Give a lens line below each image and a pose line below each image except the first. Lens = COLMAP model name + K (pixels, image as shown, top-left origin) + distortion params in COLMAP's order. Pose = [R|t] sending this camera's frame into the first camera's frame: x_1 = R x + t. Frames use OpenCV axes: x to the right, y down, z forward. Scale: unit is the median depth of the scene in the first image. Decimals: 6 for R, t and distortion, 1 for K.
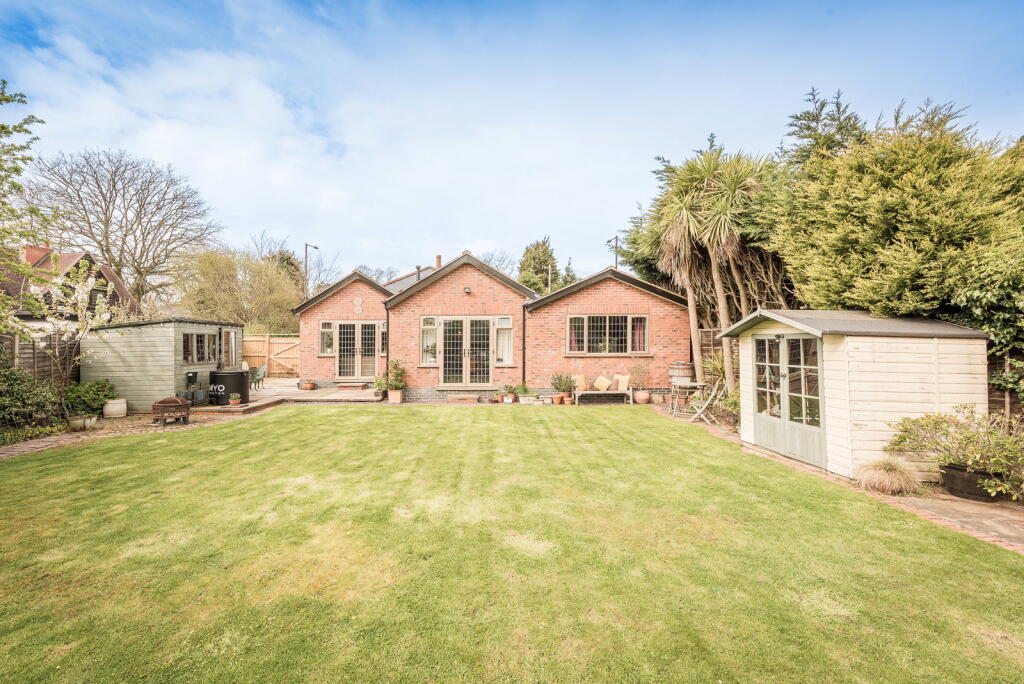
lens RADIAL K [[435.8, 0, 478.6], [0, 435.8, 366.5], [0, 0, 1]] dist [0.007604, -0.000524]
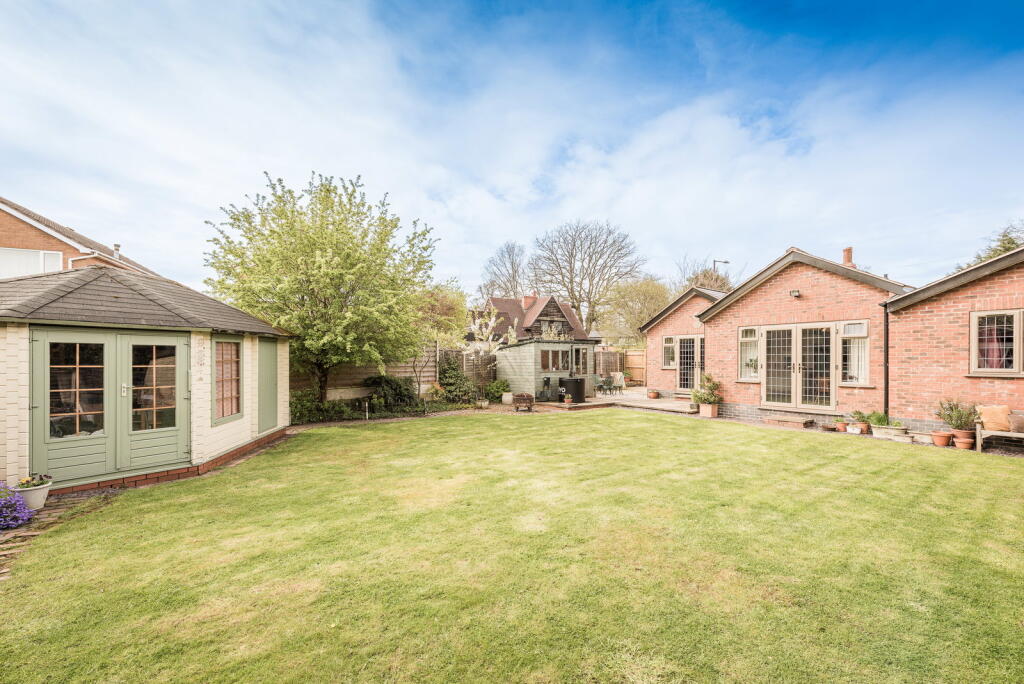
lens RADIAL K [[407.2, 0, 505.9], [0, 407.2, 387.3], [0, 0, 1]] dist [0.008340, -0.001382]
pose [[0.621897, 0.057029, -0.781019, 0.251595], [-0.041065, 0.998347, 0.040199, -0.002357], [0.782021, 0.007073, 0.623212, 0.065703]]
